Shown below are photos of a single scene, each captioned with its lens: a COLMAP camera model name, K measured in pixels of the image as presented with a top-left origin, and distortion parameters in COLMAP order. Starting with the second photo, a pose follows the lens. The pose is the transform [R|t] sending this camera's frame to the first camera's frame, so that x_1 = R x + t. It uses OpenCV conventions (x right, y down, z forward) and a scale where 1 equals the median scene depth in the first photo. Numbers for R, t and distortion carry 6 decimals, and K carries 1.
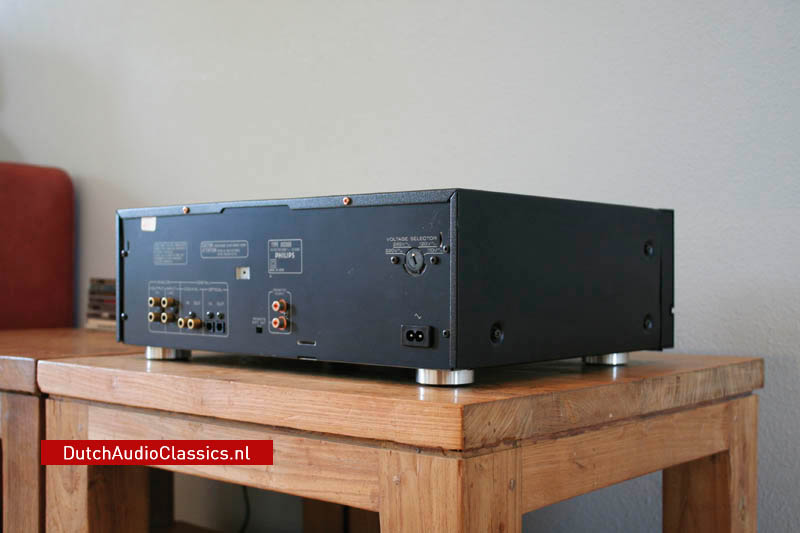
lens RADIAL K [[1075.8, 0, 401.6], [0, 1075.8, 266.0], [0, 0, 1]] dist [-0.054925, 0.000000]
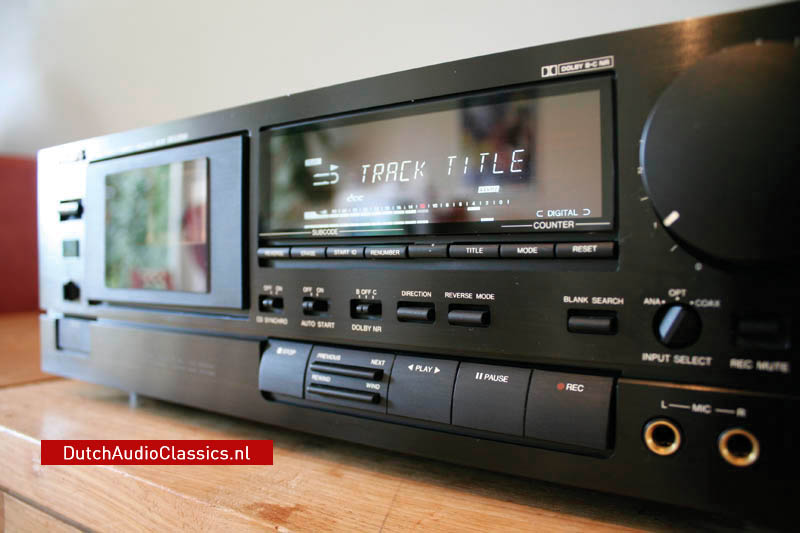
lens RADIAL K [[646.9, 0, 387.7], [0, 646.9, 263.3], [0, 0, 1]] dist [-0.162918, 0.103584]
pose [[0.995276, -0.009961, 0.096571, -0.131728], [0.007692, 0.999686, 0.023839, 0.005167], [-0.096778, -0.022984, 0.995041, 0.716608]]
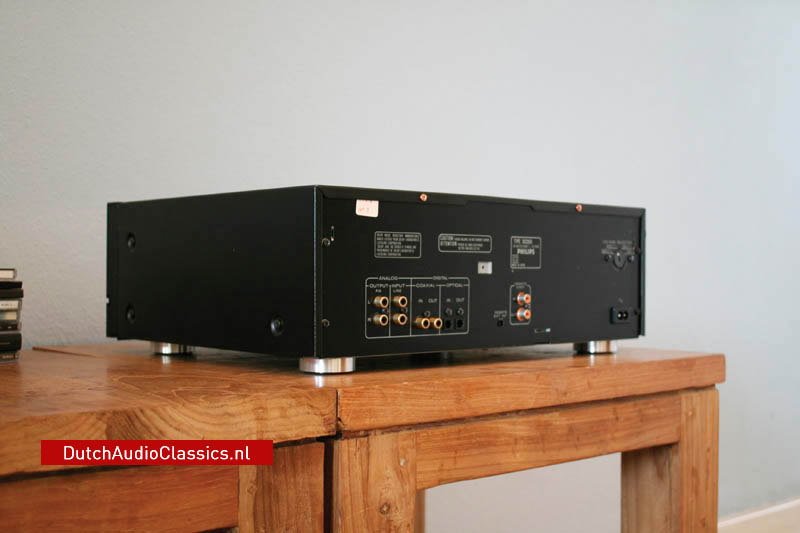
lens RADIAL K [[1075.8, 0, 395.4], [0, 1075.8, 260.3], [0, 0, 1]] dist [-0.054925, 0.000000]
pose [[0.131634, 0.006870, 0.991275, -1.191365], [-0.010388, 0.999931, -0.005550, 0.006142], [-0.991244, -0.009567, 0.131696, 0.980484]]
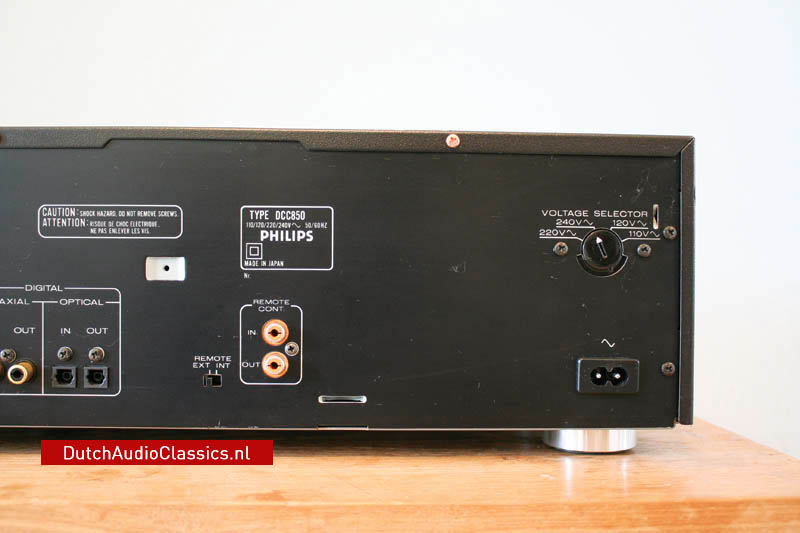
lens RADIAL K [[835.1, 0, 399.5], [0, 835.1, 273.3], [0, 0, 1]] dist [-0.080472, 0.000000]
pose [[0.735552, 0.003356, 0.677460, -0.342437], [-0.008843, 0.999950, 0.004647, 0.005934], [-0.677411, -0.009409, 0.735545, 0.656694]]
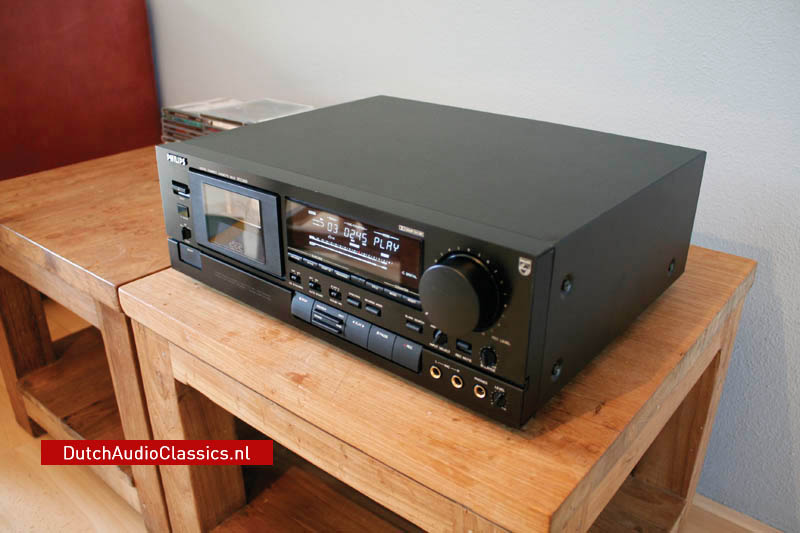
lens RADIAL K [[689.0, 0, 394.6], [0, 689.0, 268.8], [0, 0, 1]] dist [-0.122760, 0.012773]
pose [[0.999947, -0.007893, 0.006570, -0.066543], [0.004375, 0.906208, 0.422809, -0.252027], [-0.009291, -0.422757, 0.906195, 0.422126]]
